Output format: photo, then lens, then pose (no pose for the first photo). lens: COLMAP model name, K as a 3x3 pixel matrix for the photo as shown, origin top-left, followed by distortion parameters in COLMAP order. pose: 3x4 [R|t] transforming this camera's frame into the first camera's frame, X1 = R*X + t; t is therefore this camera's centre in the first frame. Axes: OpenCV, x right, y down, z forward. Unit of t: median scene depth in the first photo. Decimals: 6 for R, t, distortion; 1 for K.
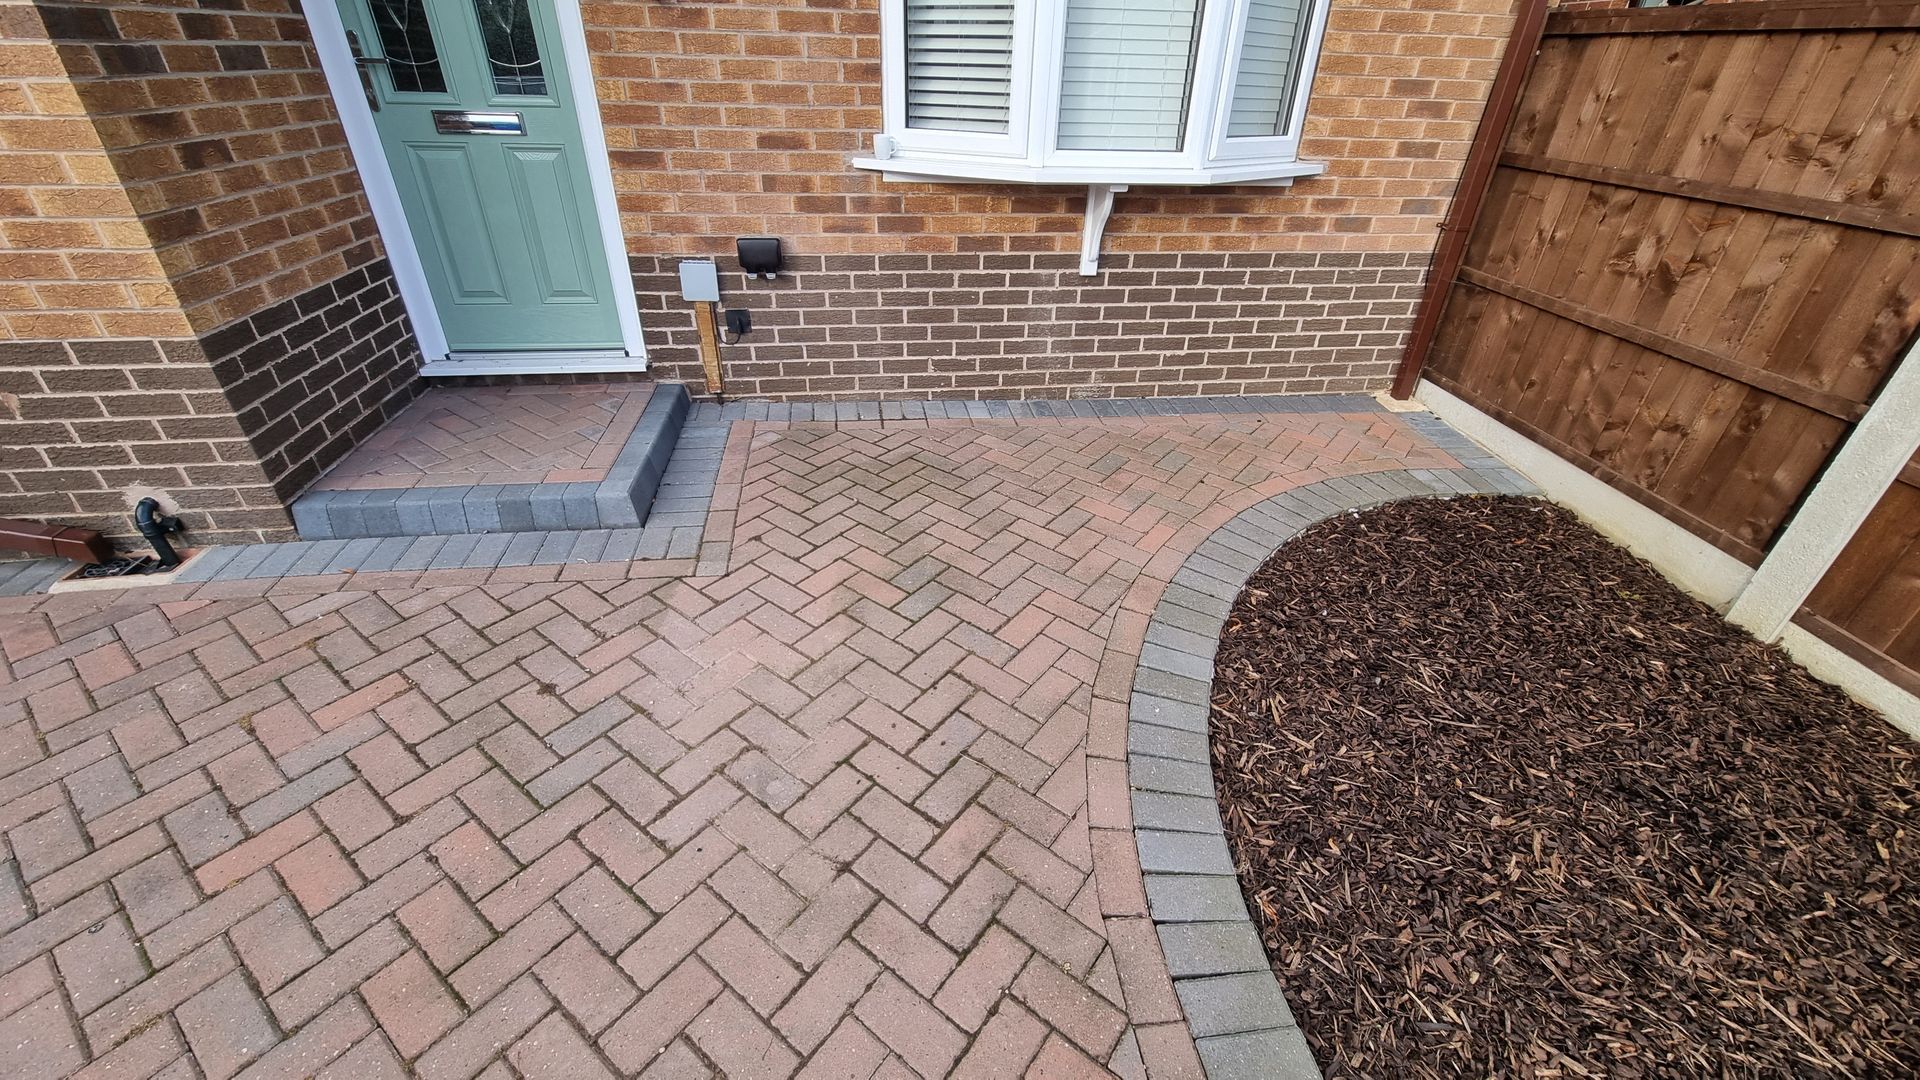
lens RADIAL K [[783.5, 0, 960.0], [0, 783.5, 540.0], [0, 0, 1]] dist [0.000273, -0.001251]
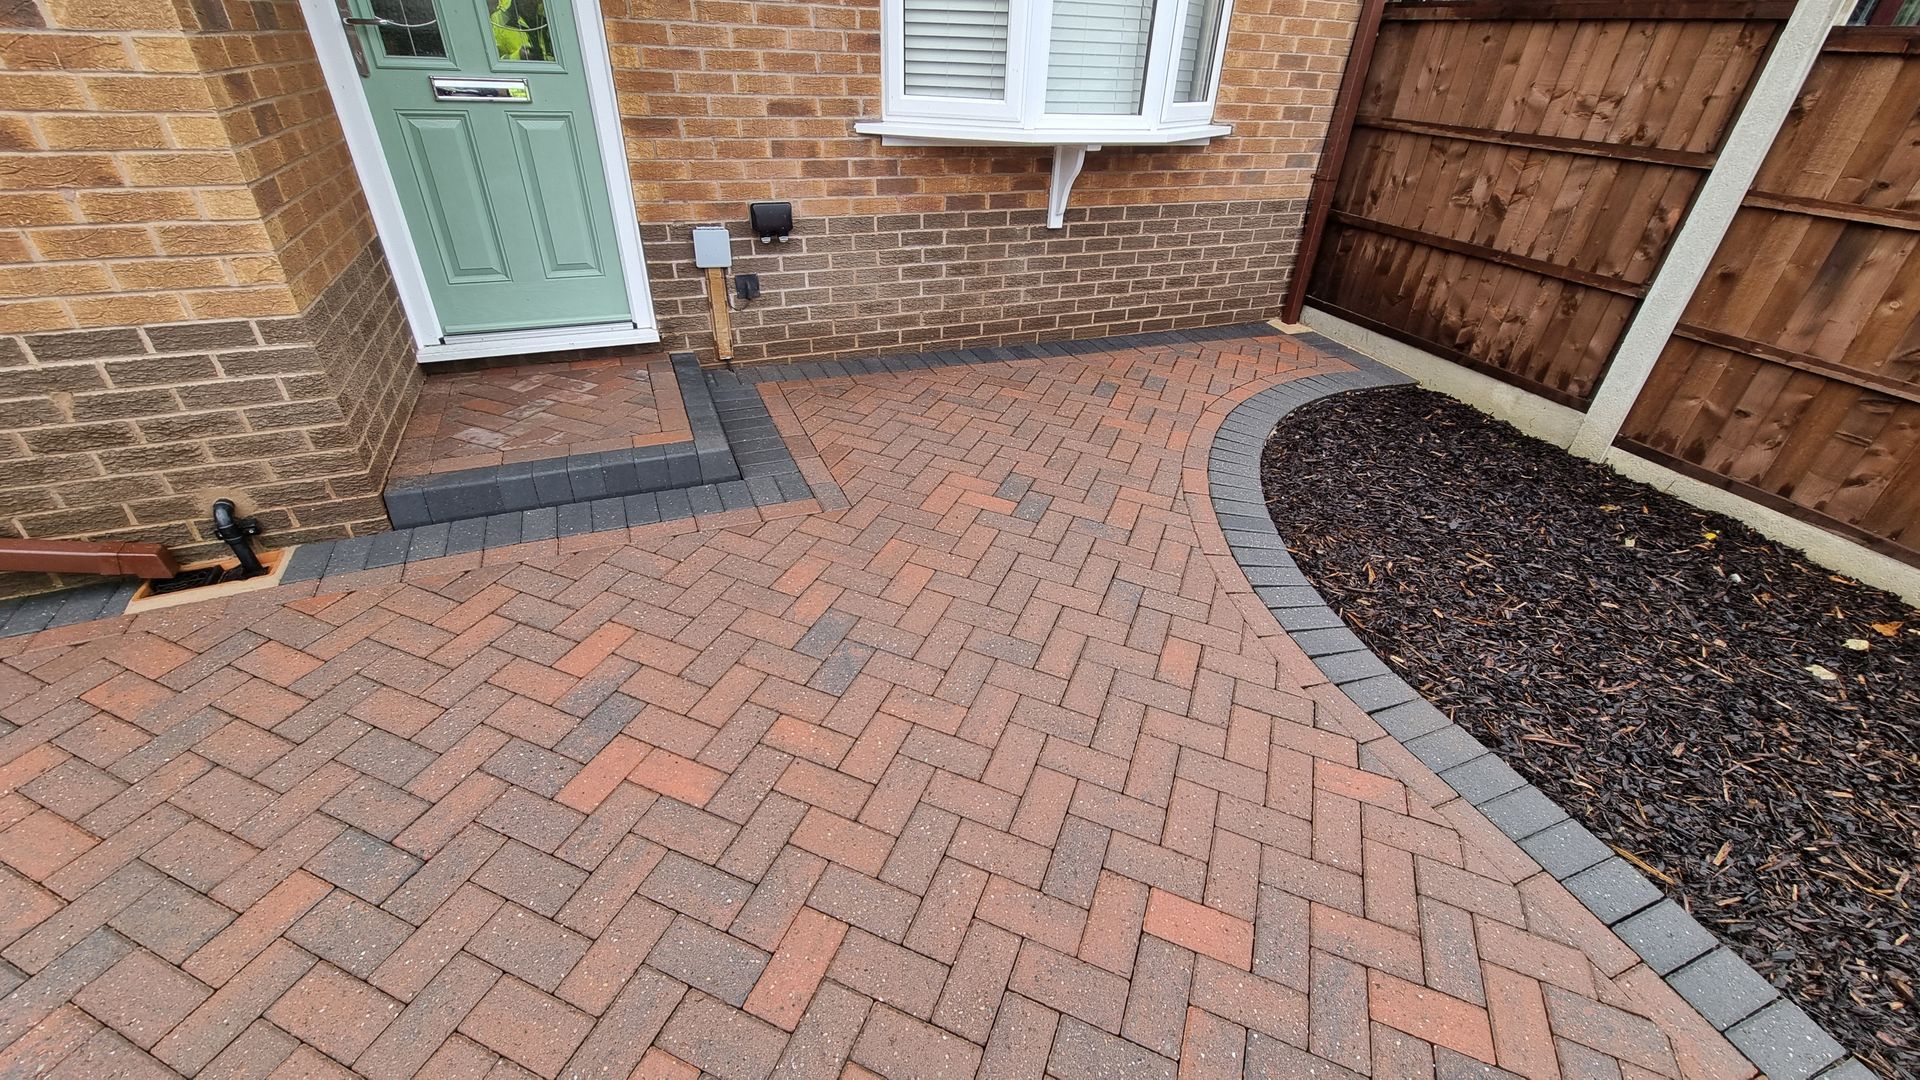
lens RADIAL K [[783.5, 0, 960.0], [0, 783.5, 540.0], [0, 0, 1]] dist [0.000273, -0.001251]
pose [[0.963415, -0.133342, 0.232489, -0.332876], [0.128703, 0.991063, 0.035079, 0.056986], [-0.235089, -0.003874, 0.971966, -0.075463]]
